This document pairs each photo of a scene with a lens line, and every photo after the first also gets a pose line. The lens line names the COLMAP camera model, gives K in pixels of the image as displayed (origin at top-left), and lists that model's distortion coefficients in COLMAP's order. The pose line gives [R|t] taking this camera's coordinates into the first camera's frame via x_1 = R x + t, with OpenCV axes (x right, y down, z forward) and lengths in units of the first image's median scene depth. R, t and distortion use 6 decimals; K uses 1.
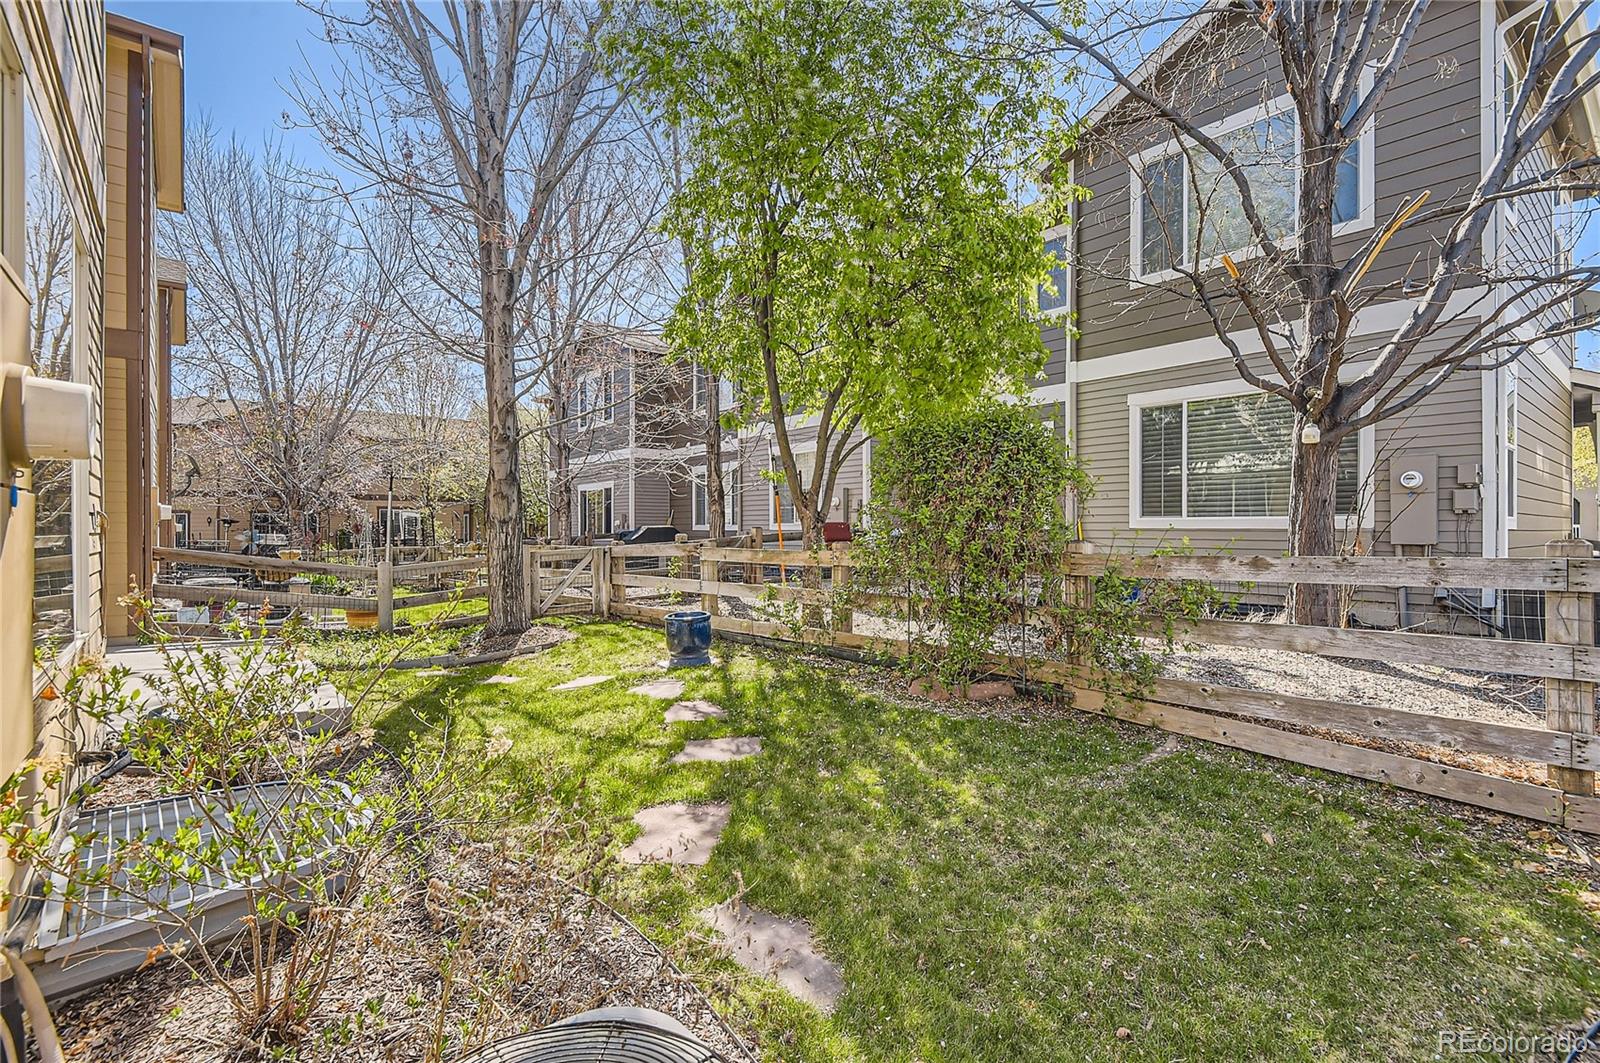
lens RADIAL K [[744.7, 0, 801.9], [0, 744.7, 525.0], [0, 0, 1]] dist [0.003893, -0.002719]
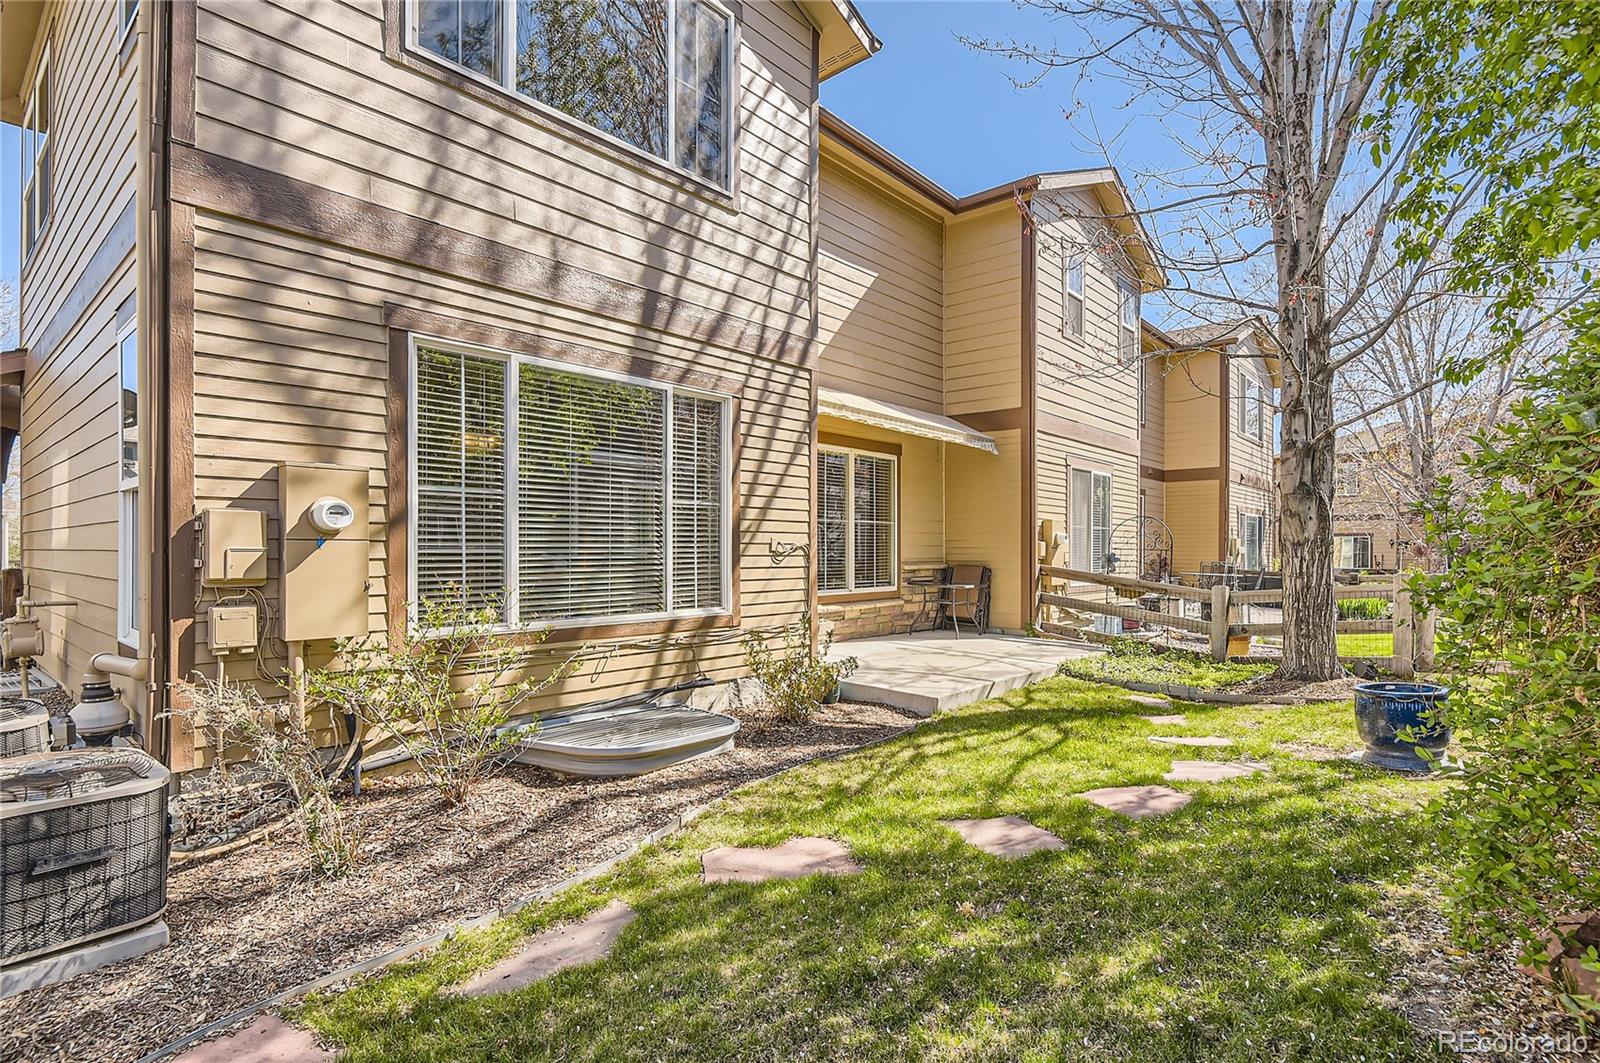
lens RADIAL K [[715.7, 0, 801.7], [0, 715.7, 543.1], [0, 0, 1]] dist [-0.000536, -0.000012]
pose [[0.222237, -0.004406, -0.974983, 0.579969], [-0.003146, 0.999981, -0.005236, 0.000962], [0.974988, 0.004231, 0.222219, 0.631140]]
